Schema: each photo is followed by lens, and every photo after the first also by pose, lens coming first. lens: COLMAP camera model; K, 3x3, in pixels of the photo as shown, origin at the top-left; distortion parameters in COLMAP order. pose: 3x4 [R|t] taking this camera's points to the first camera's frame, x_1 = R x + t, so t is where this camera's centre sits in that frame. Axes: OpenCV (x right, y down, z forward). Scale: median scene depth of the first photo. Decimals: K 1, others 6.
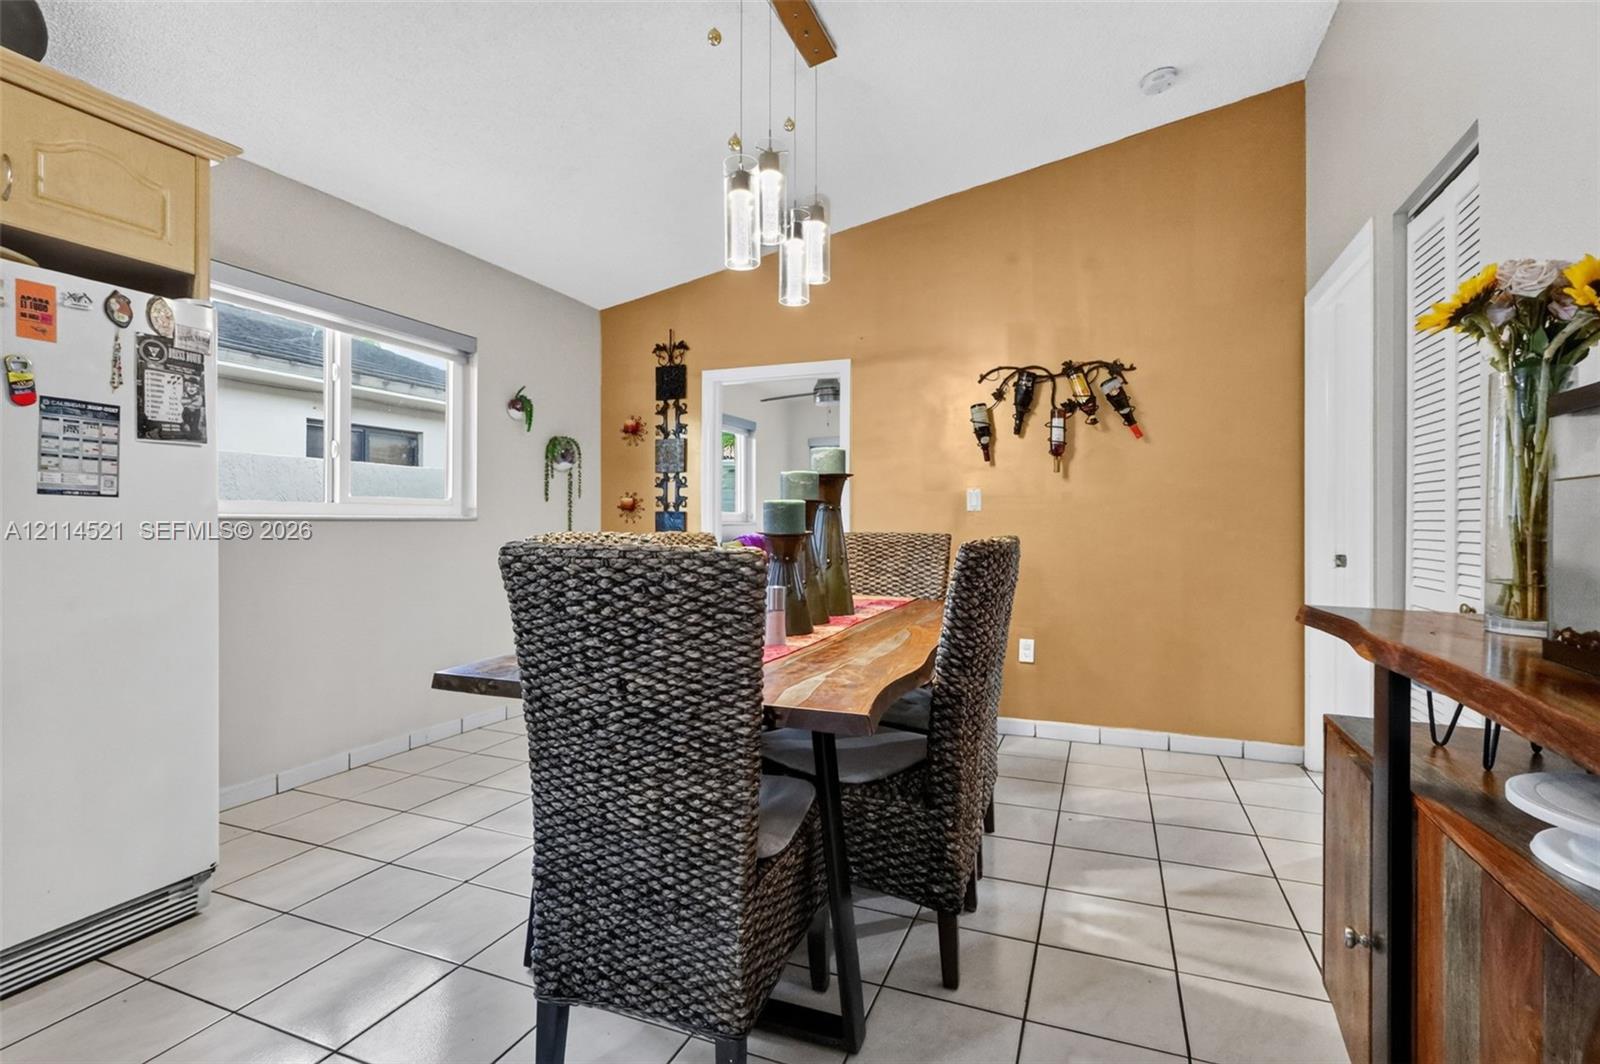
lens RADIAL K [[750.9, 0, 802.1], [0, 750.9, 520.4], [0, 0, 1]] dist [0.000065, -0.000194]
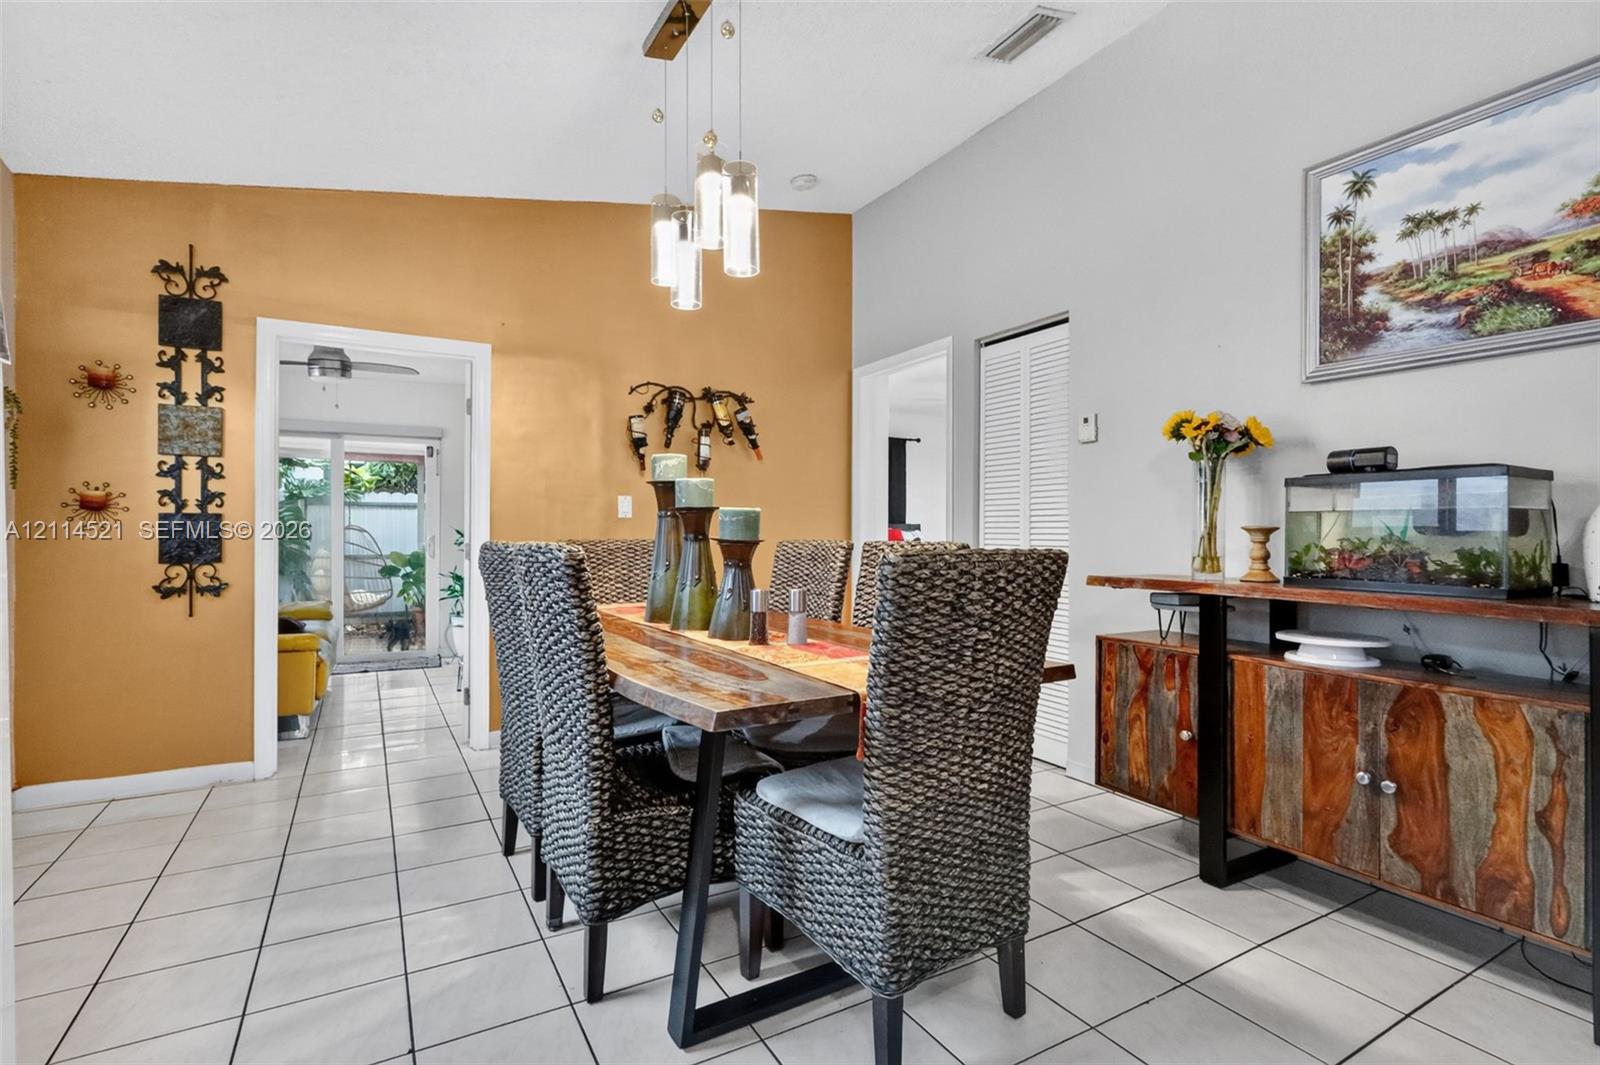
lens RADIAL K [[758.8, 0, 799.5], [0, 758.8, 535.6], [0, 0, 1]] dist [-0.000848, -0.000257]
pose [[0.617891, -0.007157, 0.786231, -0.377399], [-0.002437, 0.999936, 0.011017, -0.000296], [-0.786260, -0.008724, 0.617834, 0.142801]]
